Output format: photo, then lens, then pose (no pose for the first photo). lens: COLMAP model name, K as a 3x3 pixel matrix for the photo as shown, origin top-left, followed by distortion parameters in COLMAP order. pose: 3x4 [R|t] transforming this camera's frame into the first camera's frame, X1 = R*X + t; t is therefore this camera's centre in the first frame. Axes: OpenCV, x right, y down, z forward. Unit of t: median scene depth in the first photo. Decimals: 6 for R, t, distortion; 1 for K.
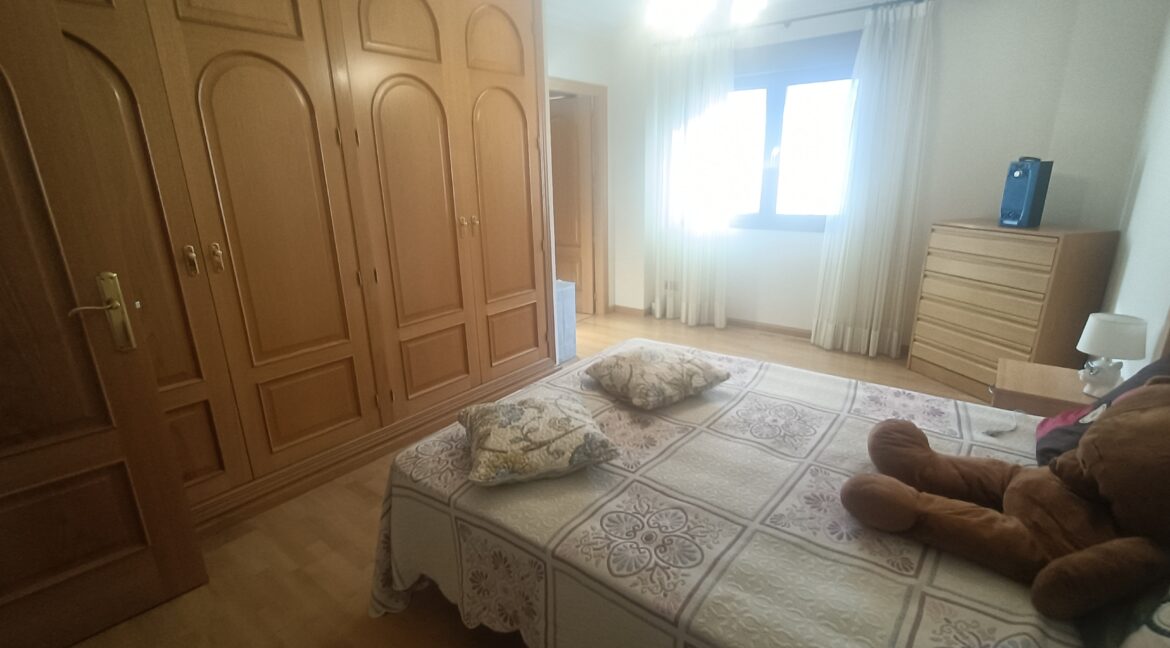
lens RADIAL K [[528.7, 0, 585.0], [0, 528.7, 324.0], [0, 0, 1]] dist [0.000793, 0.000048]
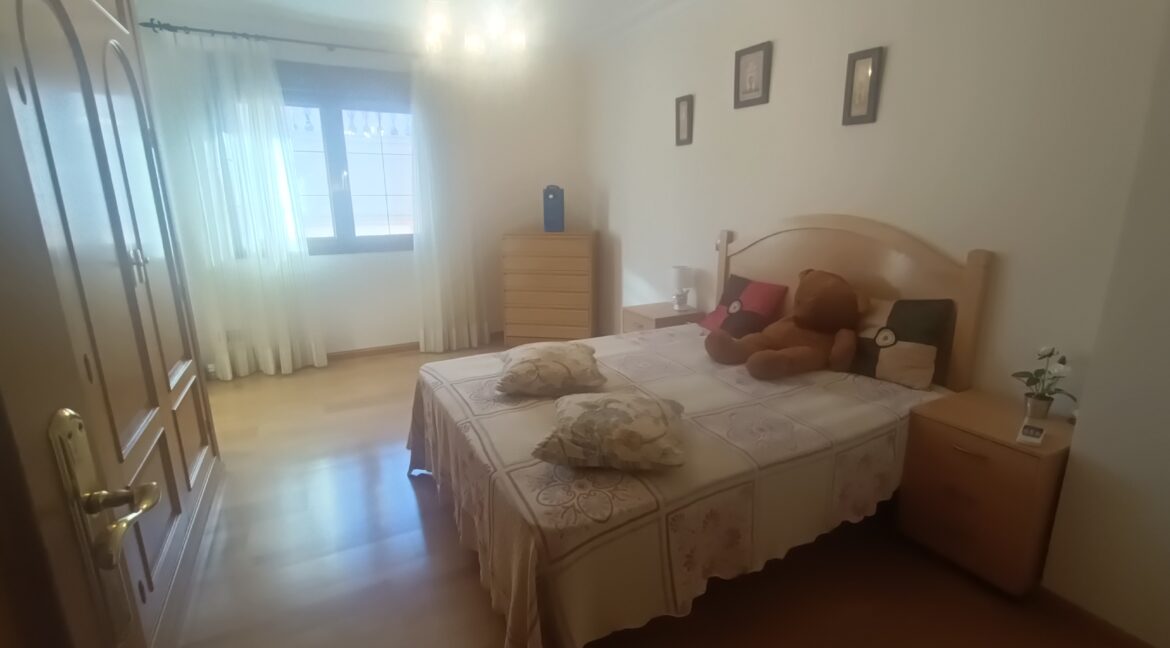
lens RADIAL K [[528.7, 0, 585.0], [0, 528.7, 324.0], [0, 0, 1]] dist [0.000793, 0.000048]
pose [[0.418255, -0.197299, 0.886643, -0.507501], [0.255460, 0.962276, 0.093621, -0.048015], [-0.871667, 0.187344, 0.452879, 0.286430]]
